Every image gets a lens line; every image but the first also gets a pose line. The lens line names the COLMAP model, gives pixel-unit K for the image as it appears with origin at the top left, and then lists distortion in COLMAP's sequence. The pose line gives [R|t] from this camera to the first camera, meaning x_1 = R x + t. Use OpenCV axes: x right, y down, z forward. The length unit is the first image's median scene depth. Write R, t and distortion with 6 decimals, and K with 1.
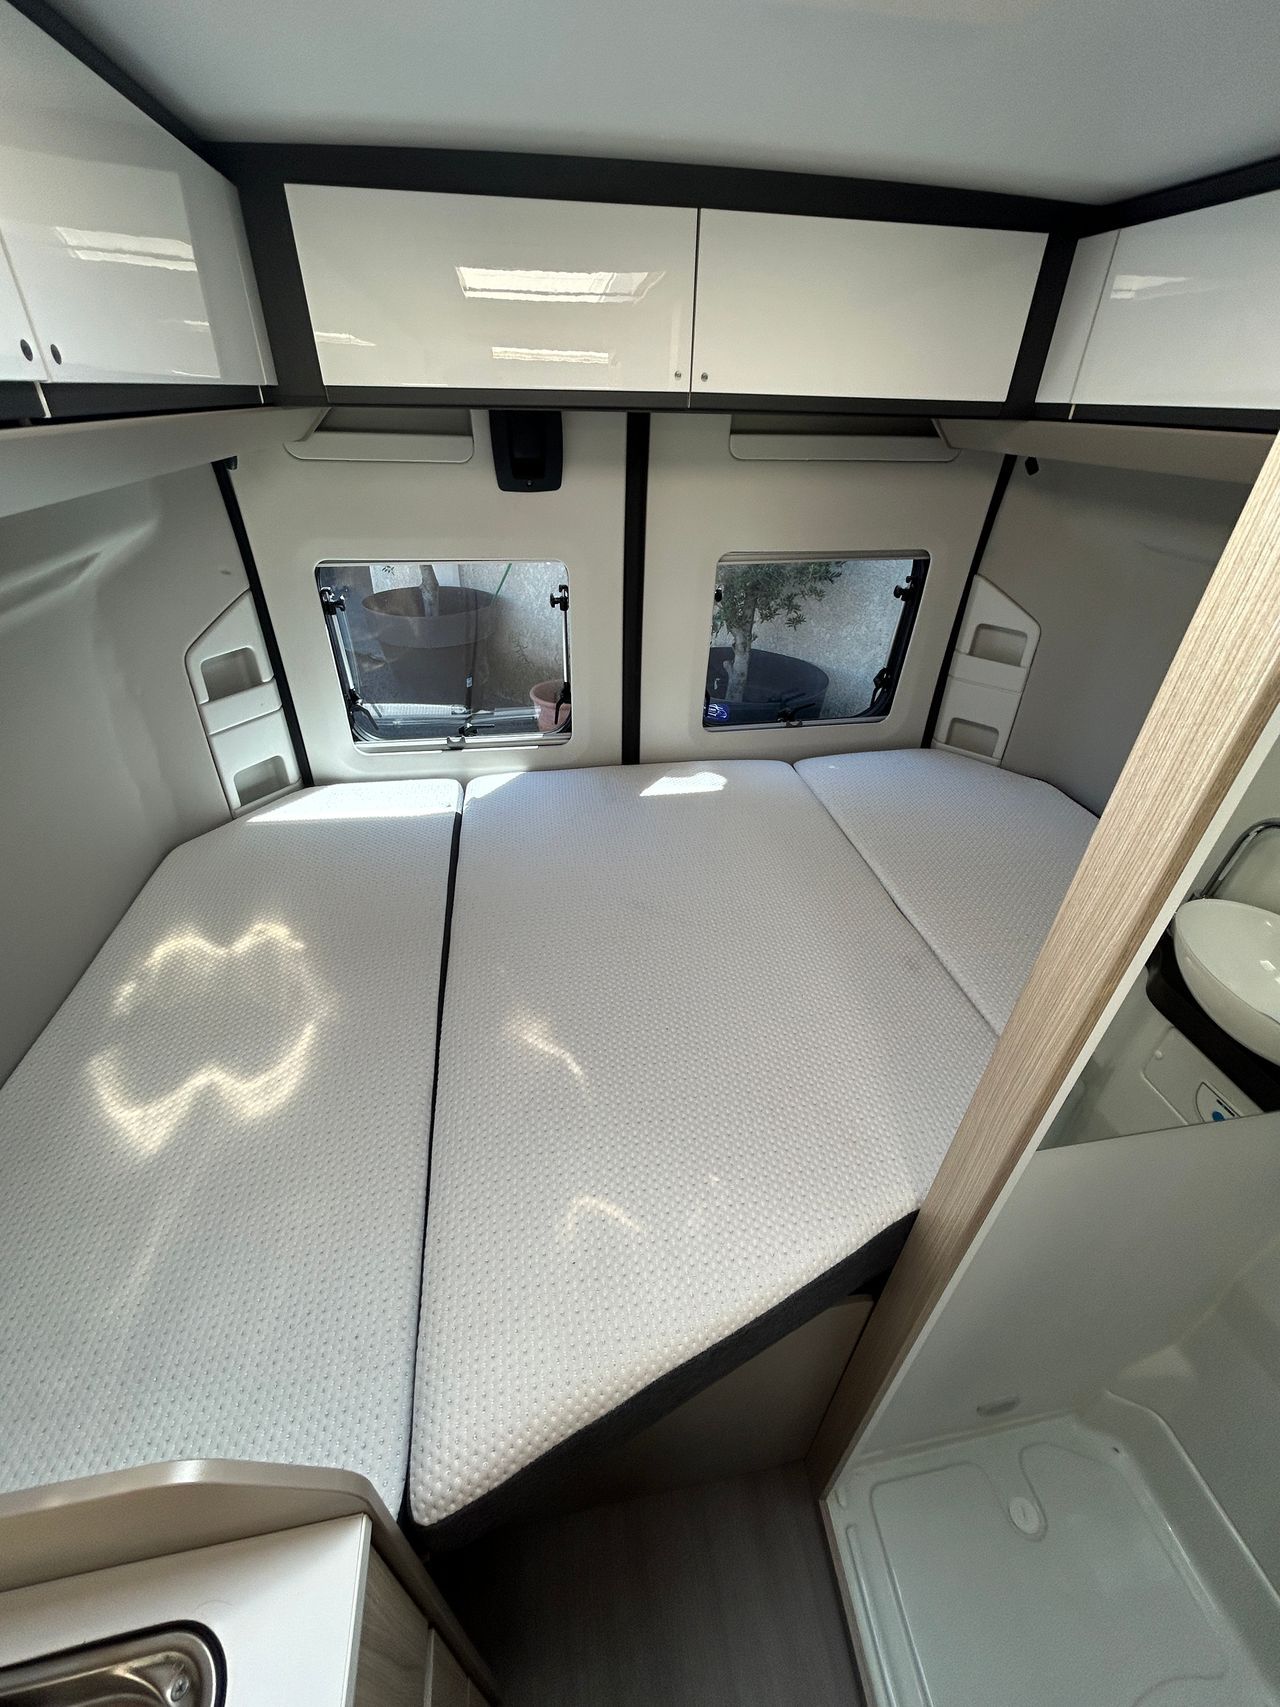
lens RADIAL K [[684.1, 0, 637.8], [0, 684.1, 855.5], [0, 0, 1]] dist [-0.000251, 0.000163]
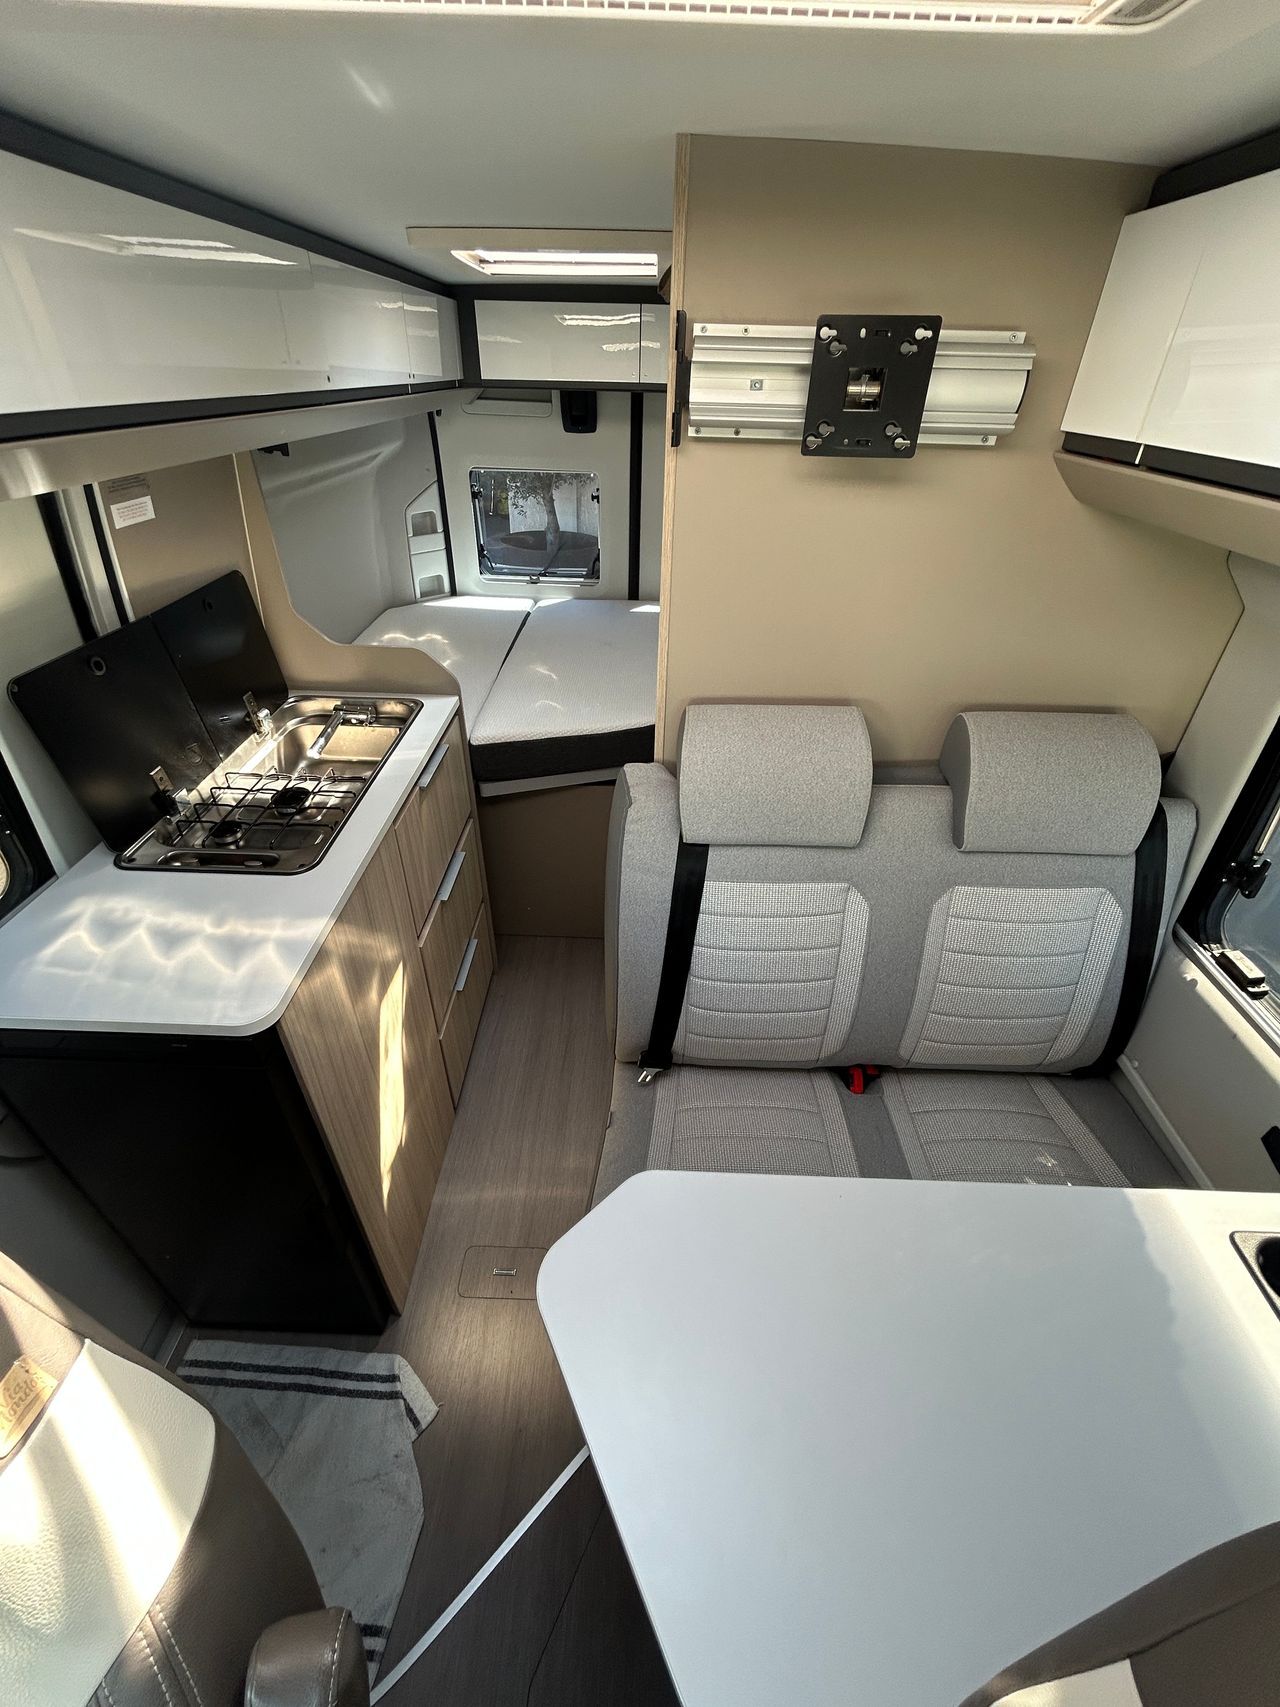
lens RADIAL K [[684.1, 0, 645.6], [0, 684.1, 855.7], [0, 0, 1]] dist [-0.000251, 0.000163]
pose [[0.983826, 0.110395, -0.141063, 0.419292], [-0.106630, 0.993717, 0.034004, 0.551977], [0.143931, -0.018413, 0.989416, -0.879821]]
